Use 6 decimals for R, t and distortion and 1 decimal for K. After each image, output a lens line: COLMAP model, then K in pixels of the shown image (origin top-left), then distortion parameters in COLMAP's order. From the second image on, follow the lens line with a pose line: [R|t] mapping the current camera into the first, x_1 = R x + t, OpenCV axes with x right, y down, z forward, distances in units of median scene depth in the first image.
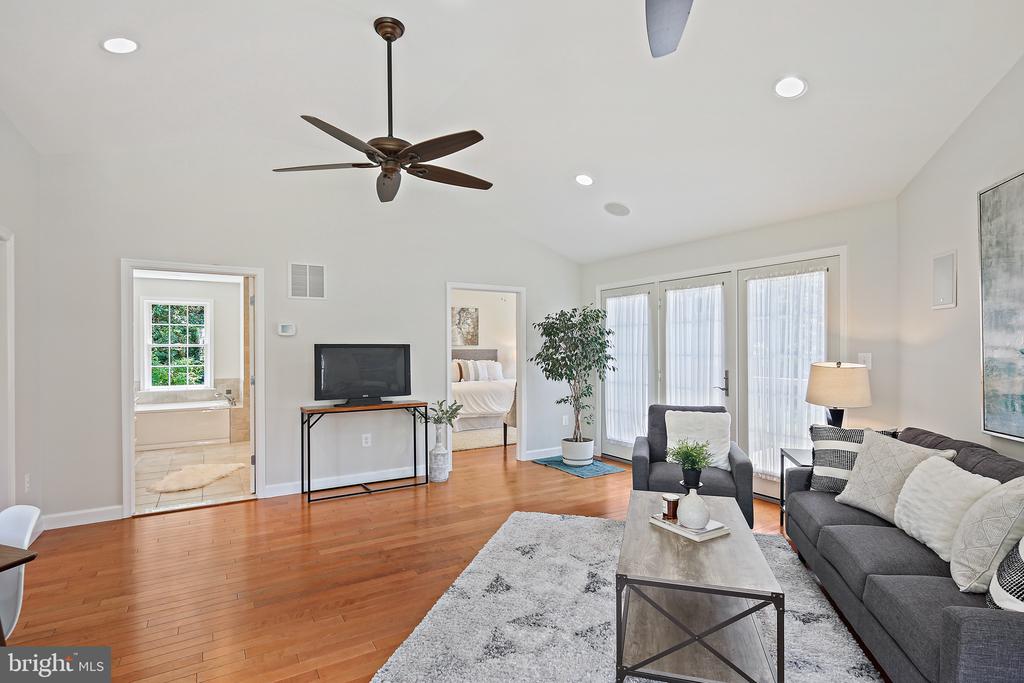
lens RADIAL K [[503.5, 0, 511.9], [0, 503.5, 350.0], [0, 0, 1]] dist [0.002387, -0.002710]
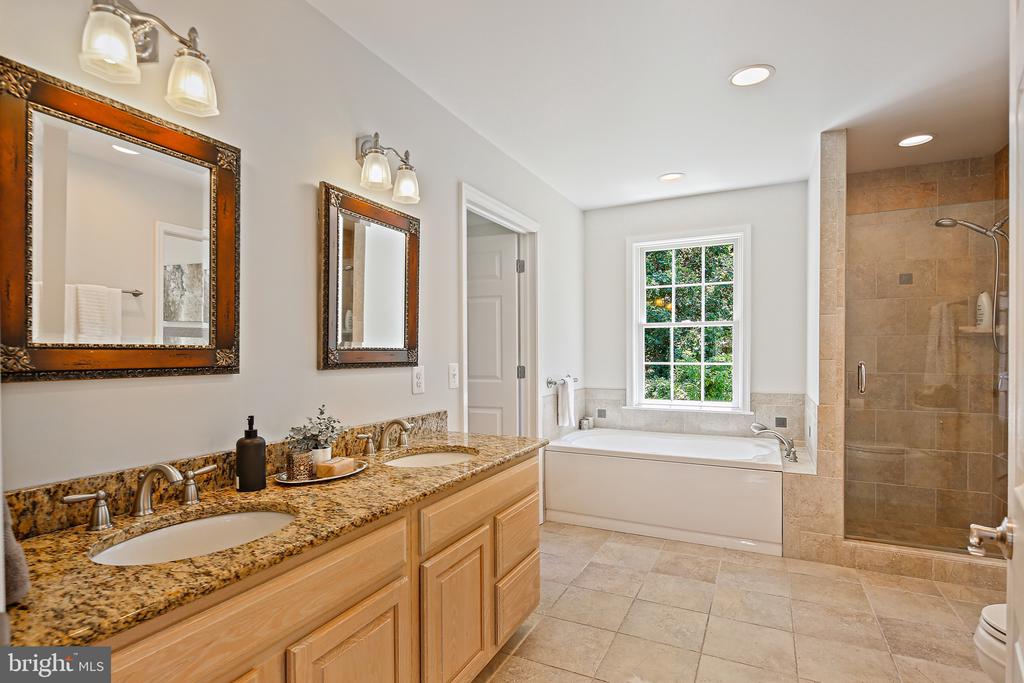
lens RADIAL K [[503.5, 0, 512.5], [0, 503.5, 347.2], [0, 0, 1]] dist [0.002387, -0.002710]
pose [[0.527185, -0.001239, -0.849750, -0.309403], [0.002858, 0.999996, 0.000315, 0.014061], [0.849746, -0.002595, 0.527186, 0.565435]]
